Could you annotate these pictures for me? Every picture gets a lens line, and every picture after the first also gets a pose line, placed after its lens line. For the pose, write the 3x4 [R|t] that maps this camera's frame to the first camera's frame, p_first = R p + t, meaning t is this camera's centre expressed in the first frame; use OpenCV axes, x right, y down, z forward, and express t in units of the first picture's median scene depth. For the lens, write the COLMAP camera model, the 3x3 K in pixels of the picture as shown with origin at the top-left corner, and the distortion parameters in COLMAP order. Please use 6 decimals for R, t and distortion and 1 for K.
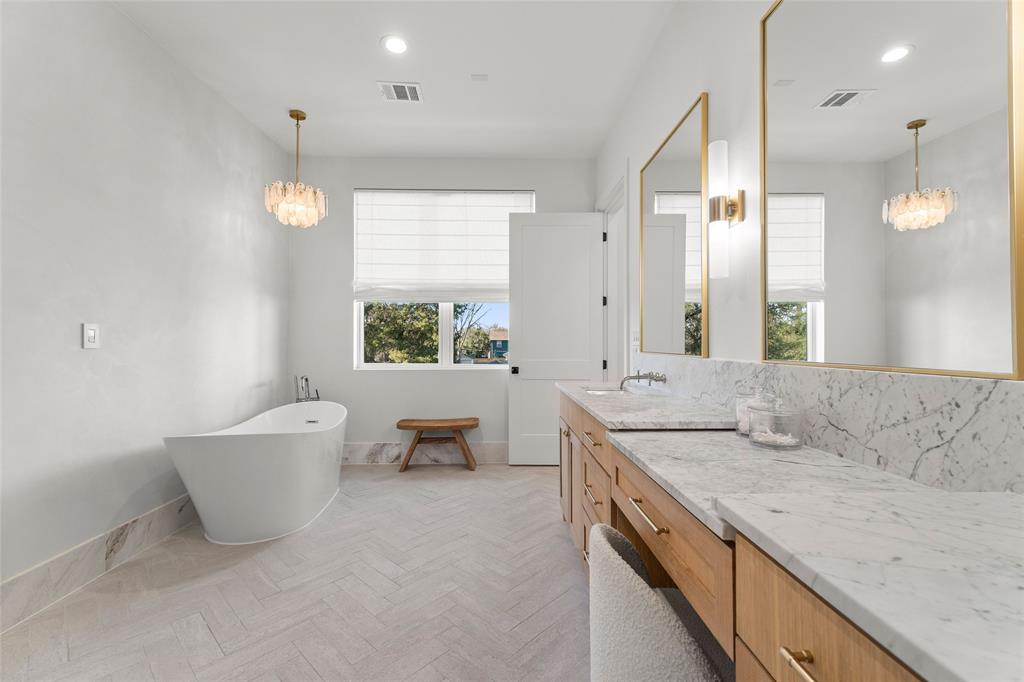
lens RADIAL K [[426.2, 0, 512.0], [0, 426.2, 341.0], [0, 0, 1]] dist [0.002751, 0.000305]
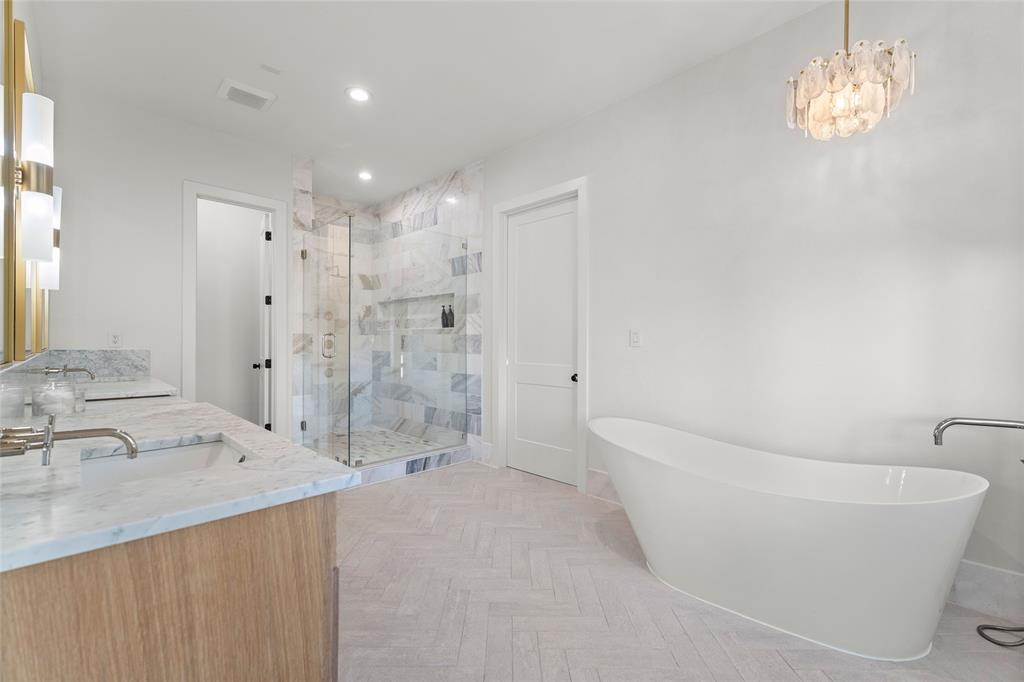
lens RADIAL K [[426.2, 0, 512.0], [0, 426.2, 341.0], [0, 0, 1]] dist [0.002751, 0.000305]
pose [[-0.720451, -0.006734, -0.693473, 0.311852], [0.001308, 0.999938, -0.011068, 0.008610], [0.693504, -0.008881, -0.720398, 1.722152]]
